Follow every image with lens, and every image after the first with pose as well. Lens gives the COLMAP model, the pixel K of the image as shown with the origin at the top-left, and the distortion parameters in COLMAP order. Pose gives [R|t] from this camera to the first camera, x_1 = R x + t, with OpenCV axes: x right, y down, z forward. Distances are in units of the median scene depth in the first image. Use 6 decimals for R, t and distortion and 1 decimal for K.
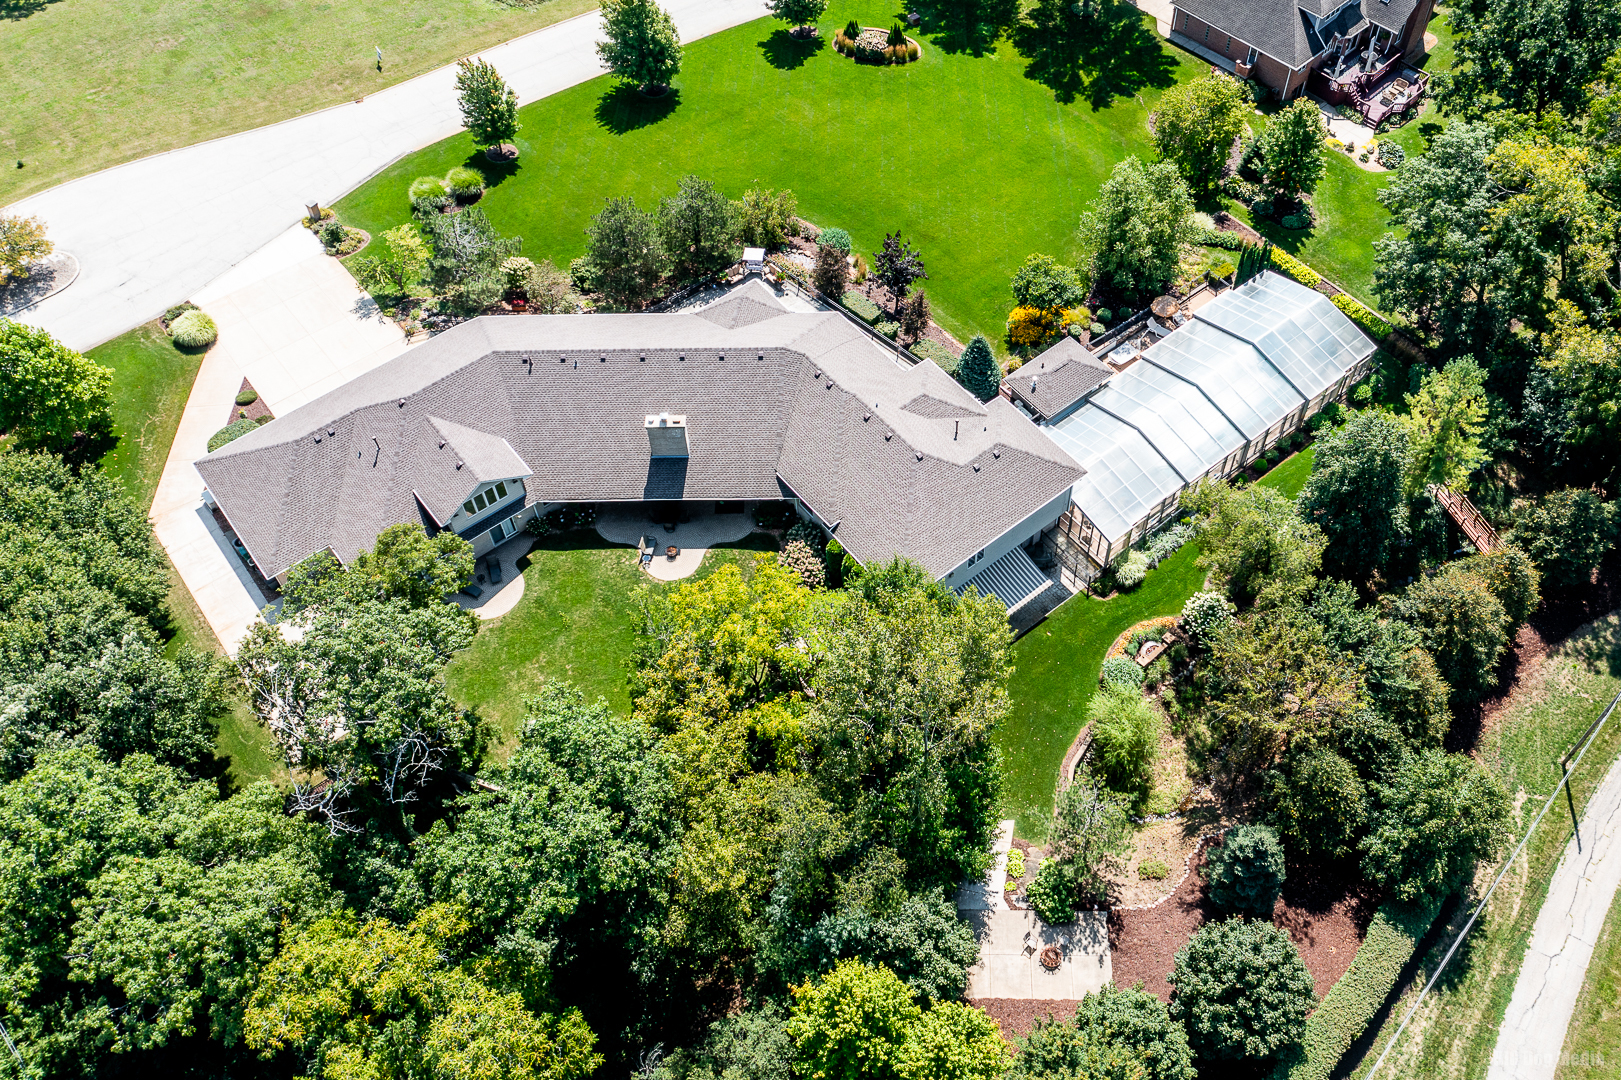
lens RADIAL K [[1310.7, 0, 810.5], [0, 1310.7, 540.0], [0, 0, 1]] dist [0.004592, -0.010019]
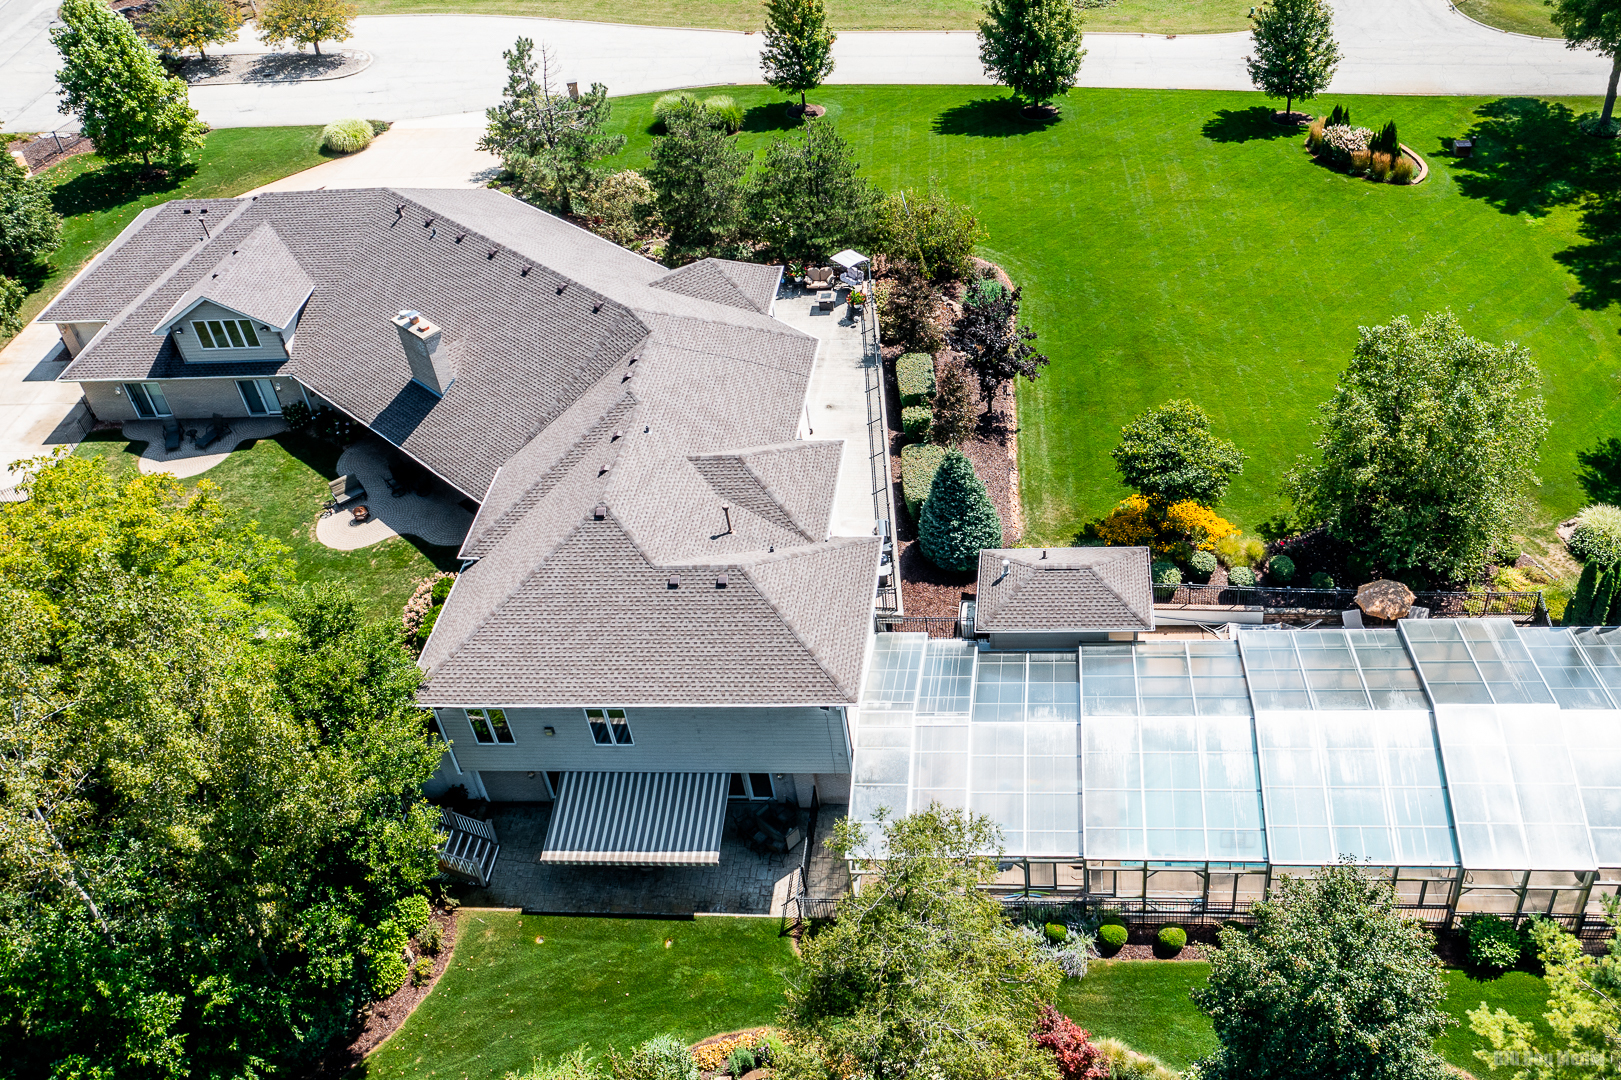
lens RADIAL K [[1310.7, 0, 810.5], [0, 1310.7, 540.0], [0, 0, 1]] dist [0.004592, -0.010019]
pose [[0.716412, 0.433580, -0.546591, 0.408597], [-0.518024, 0.855366, -0.000454, -0.093805], [0.467338, 0.283472, 0.837400, 0.521100]]
